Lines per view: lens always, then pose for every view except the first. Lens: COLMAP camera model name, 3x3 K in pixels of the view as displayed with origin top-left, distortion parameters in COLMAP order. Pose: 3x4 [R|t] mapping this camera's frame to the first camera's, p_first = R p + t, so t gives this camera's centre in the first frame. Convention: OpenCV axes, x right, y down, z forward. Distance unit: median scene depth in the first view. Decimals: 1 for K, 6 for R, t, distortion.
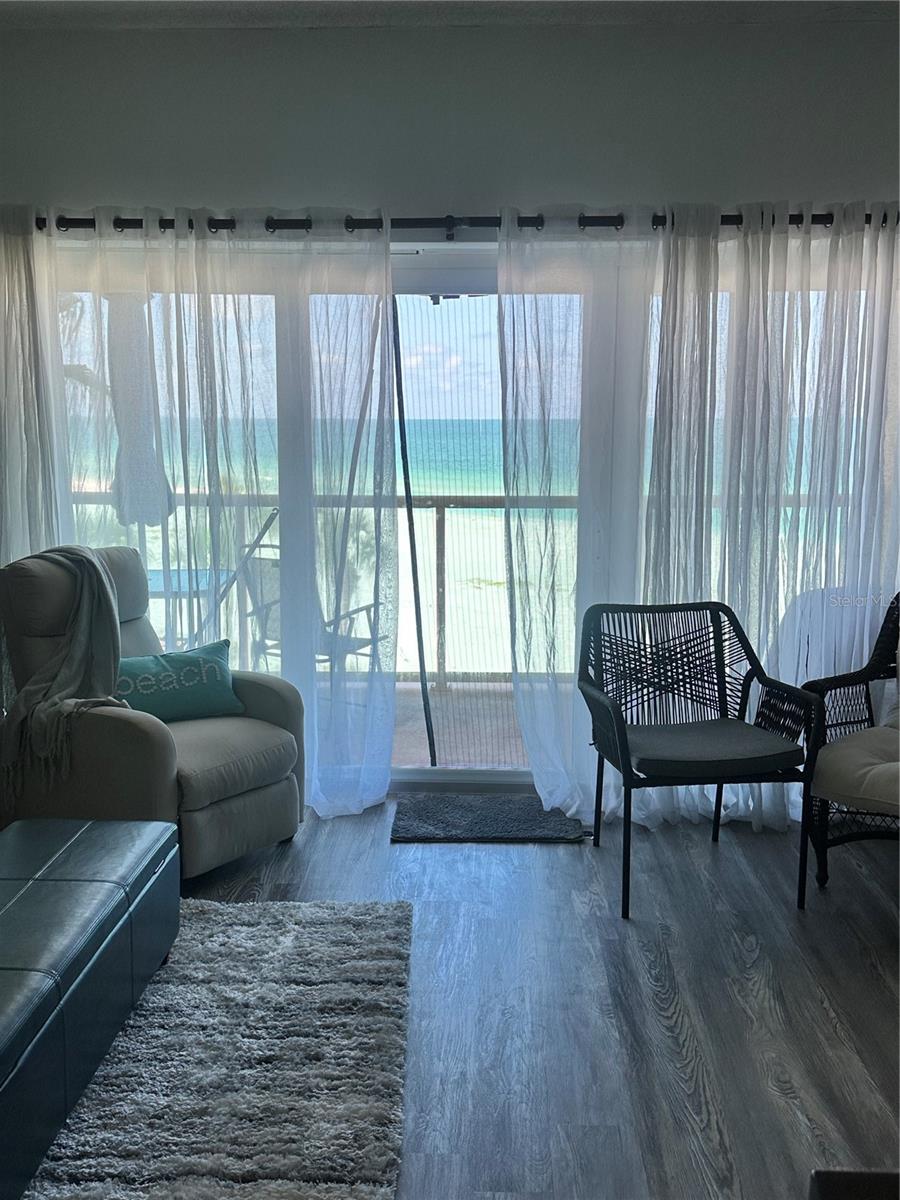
lens RADIAL K [[1193.4, 0, 450.6], [0, 1193.4, 598.6], [0, 0, 1]] dist [0.064728, 0.000000]
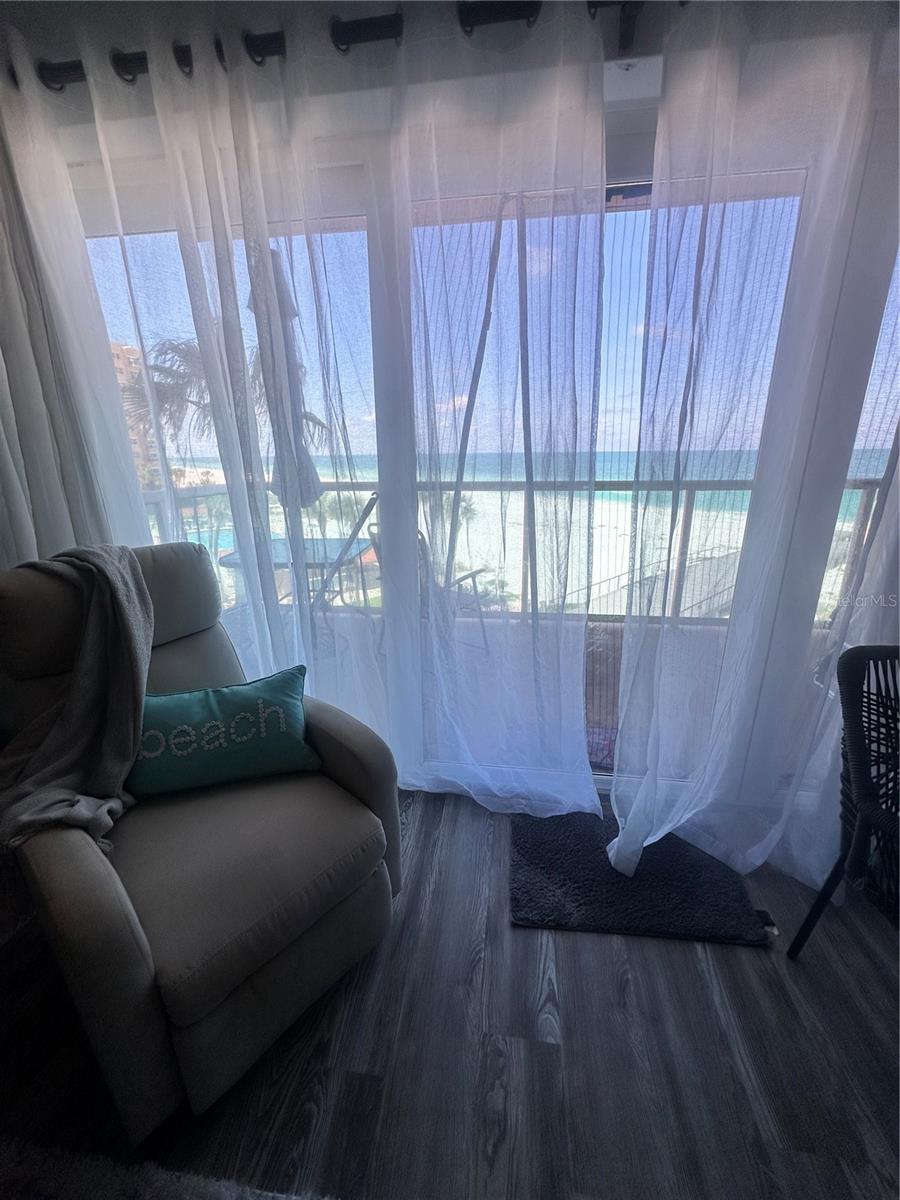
lens RADIAL K [[481.7, 0, 453.7], [0, 481.7, 595.0], [0, 0, 1]] dist [-0.006306, -0.000729]
pose [[0.995700, 0.014149, -0.091550, -0.067142], [-0.001797, 0.991031, 0.133618, -0.059333], [0.092620, -0.132879, 0.986795, 0.778482]]
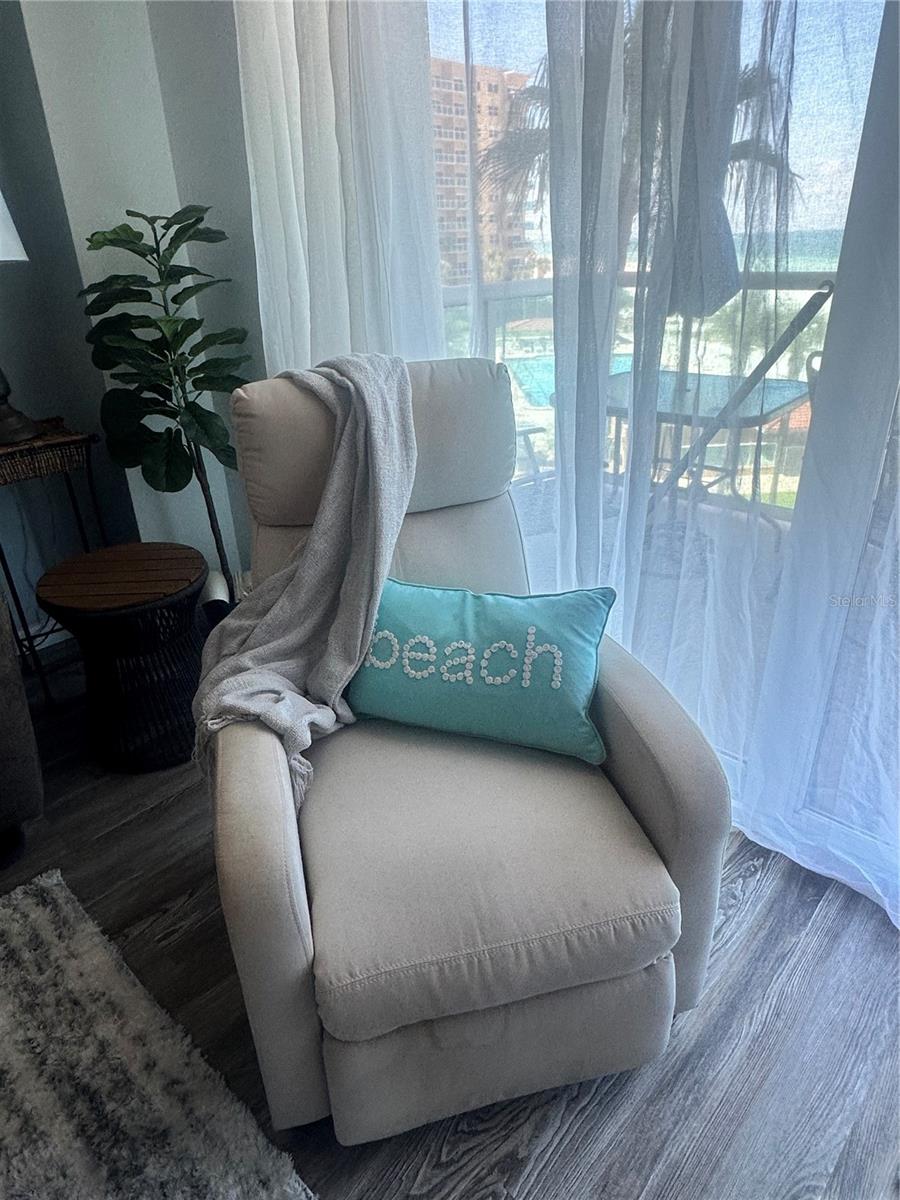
lens RADIAL K [[734.1, 0, 441.0], [0, 734.1, 596.7], [0, 0, 1]] dist [-0.008213, -0.001043]
pose [[0.743815, 0.257122, -0.616950, -0.068977], [-0.060614, 0.945191, 0.320843, -0.053657], [0.665631, -0.201252, 0.718633, 0.835187]]
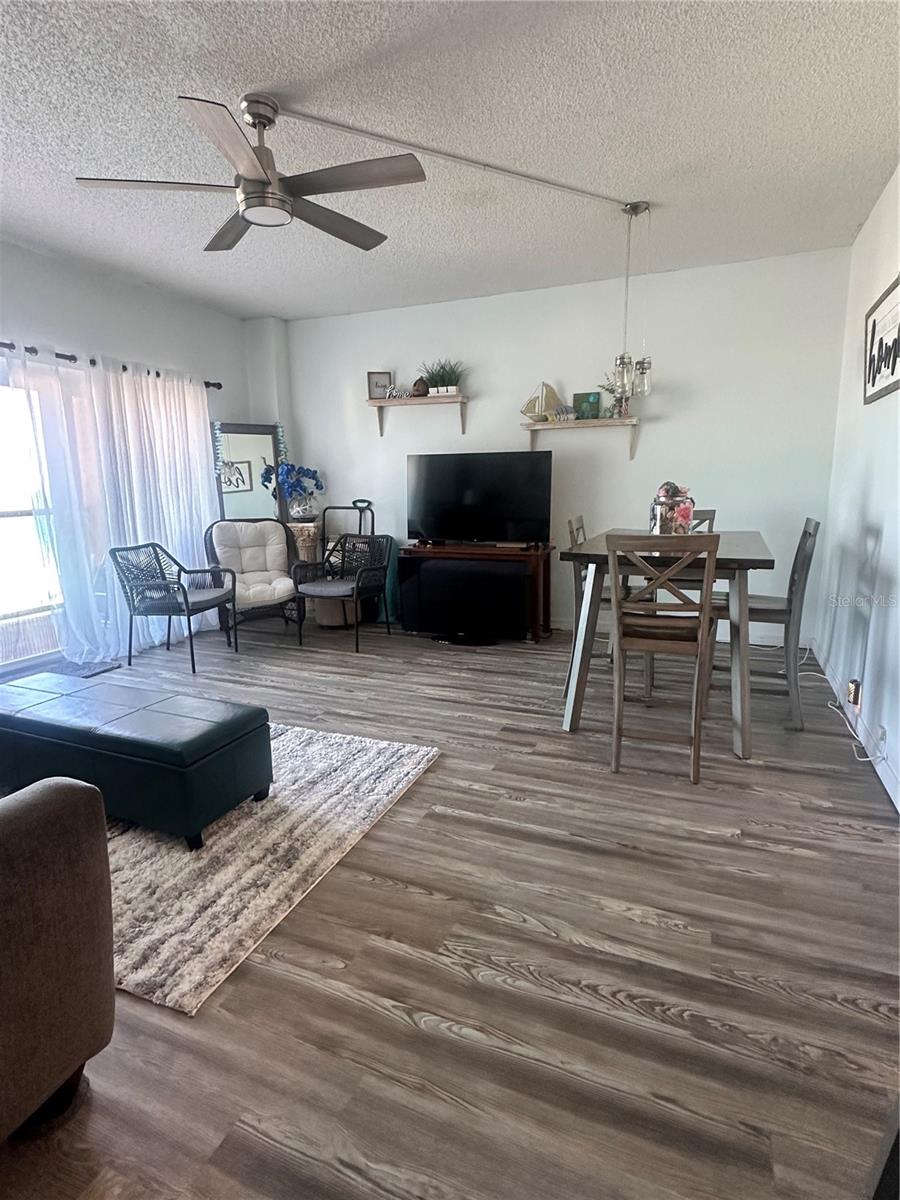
lens RADIAL K [[633.8, 0, 452.0], [0, 633.8, 599.8], [0, 0, 1]] dist [-0.004944, 0.001487]
pose [[0.344941, -0.175318, 0.922106, -0.706693], [0.152824, 0.979783, 0.129116, 0.041663], [-0.926100, 0.096383, 0.364760, 0.072553]]
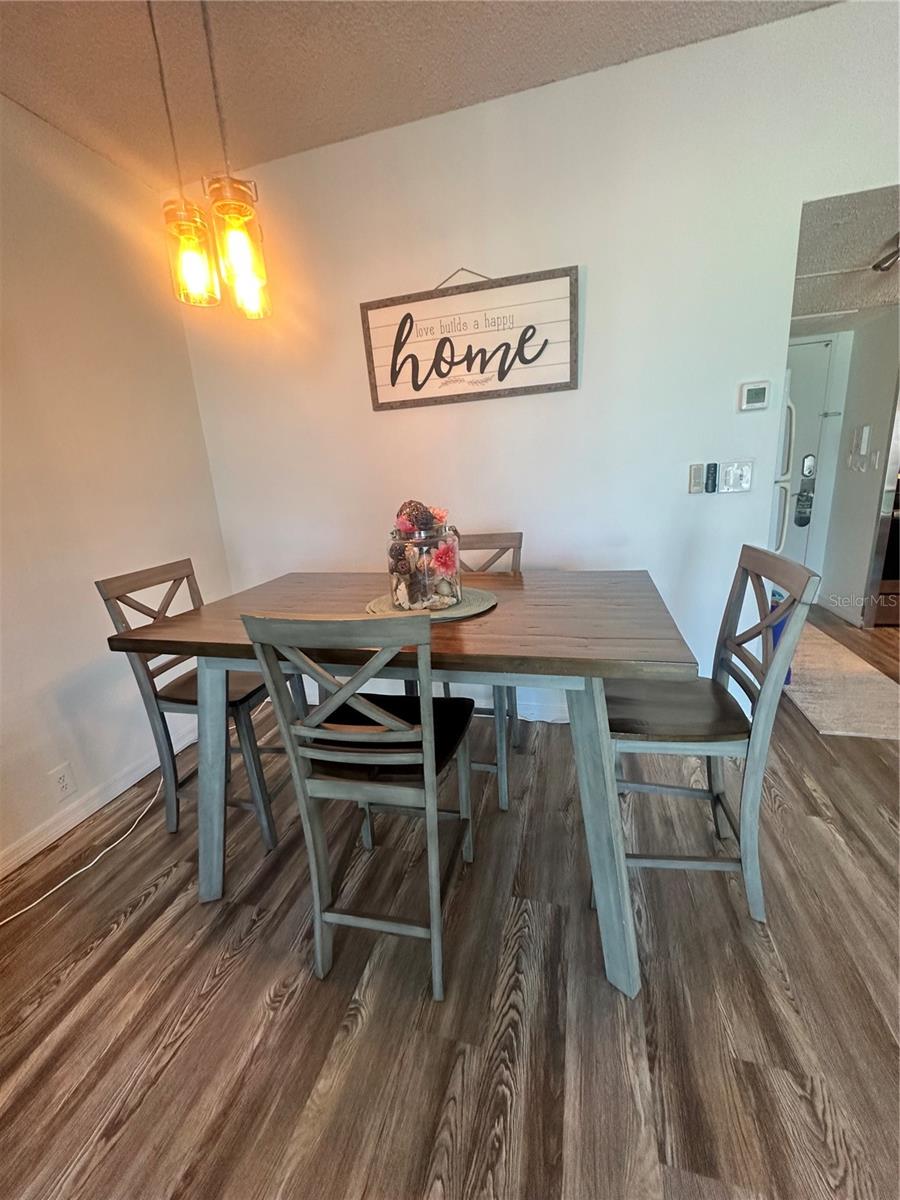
lens RADIAL K [[481.7, 0, 450.1], [0, 481.7, 603.9], [0, 0, 1]] dist [-0.006306, -0.000729]
pose [[-0.973567, 0.007296, 0.228286, 0.134090], [0.102047, 0.908080, 0.406174, -0.034104], [-0.204339, 0.418734, -0.884821, 0.452701]]
